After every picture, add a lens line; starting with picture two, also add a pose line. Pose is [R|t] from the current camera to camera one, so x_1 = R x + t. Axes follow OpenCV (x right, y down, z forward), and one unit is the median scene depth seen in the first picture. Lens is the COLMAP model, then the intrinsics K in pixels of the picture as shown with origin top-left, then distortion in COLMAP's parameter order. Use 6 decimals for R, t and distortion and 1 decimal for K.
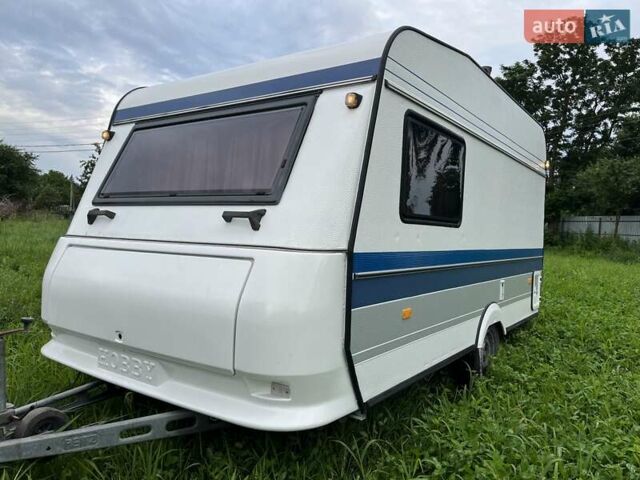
lens RADIAL K [[491.4, 0, 321.5], [0, 491.4, 237.5], [0, 0, 1]] dist [0.028533, -0.022655]
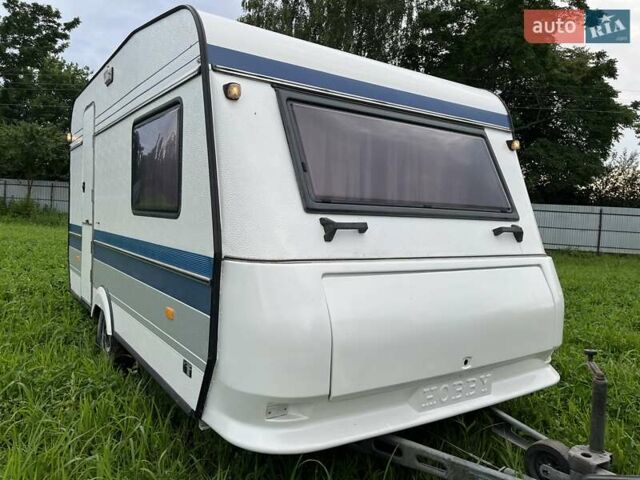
lens RADIAL K [[491.4, 0, 321.1], [0, 491.4, 243.3], [0, 0, 1]] dist [0.028533, -0.022655]
pose [[0.360642, -0.072542, 0.929879, -1.172478], [-0.015519, 0.996366, 0.083748, -0.086268], [-0.932575, -0.044634, 0.358206, 0.798273]]
